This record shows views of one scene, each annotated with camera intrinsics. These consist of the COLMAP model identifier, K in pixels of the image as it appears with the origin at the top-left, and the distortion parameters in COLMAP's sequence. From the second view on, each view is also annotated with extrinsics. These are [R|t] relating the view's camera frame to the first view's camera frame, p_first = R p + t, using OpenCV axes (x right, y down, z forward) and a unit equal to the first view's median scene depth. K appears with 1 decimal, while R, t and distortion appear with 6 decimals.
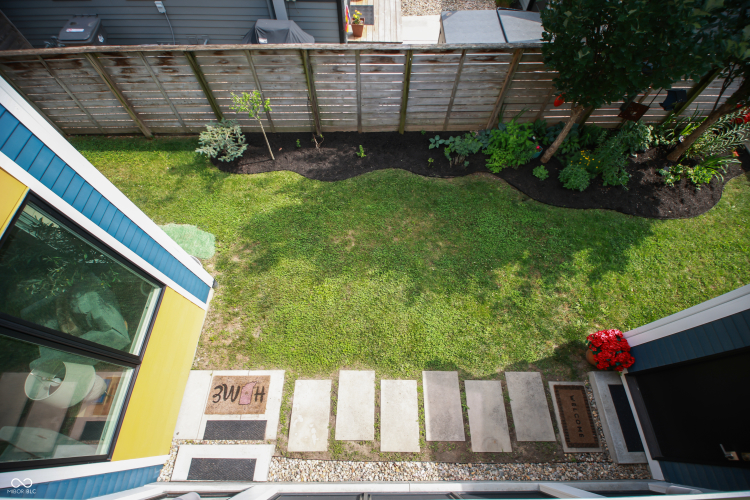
lens RADIAL K [[337.6, 0, 373.1], [0, 337.6, 257.9], [0, 0, 1]] dist [0.047786, -0.032711]
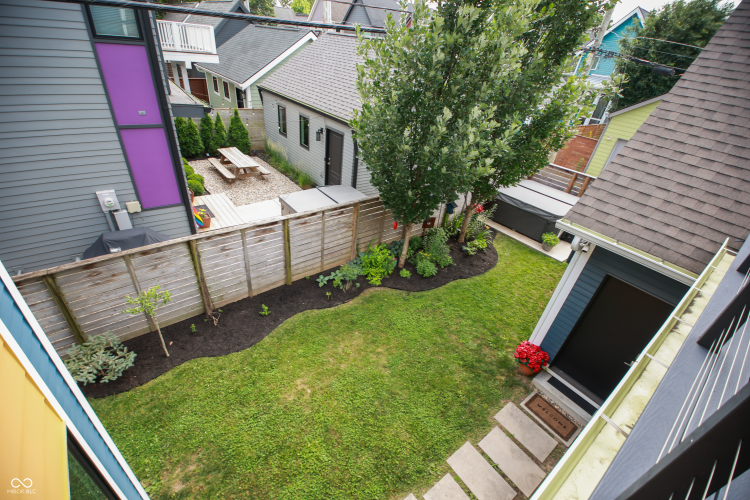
lens RADIAL K [[337.6, 0, 373.1], [0, 337.6, 257.9], [0, 0, 1]] dist [0.047786, -0.032711]
pose [[0.778911, -0.273570, 0.564320, -0.350877], [0.494976, 0.820723, -0.285330, 0.015898], [-0.385093, 0.501571, 0.774680, -0.008502]]
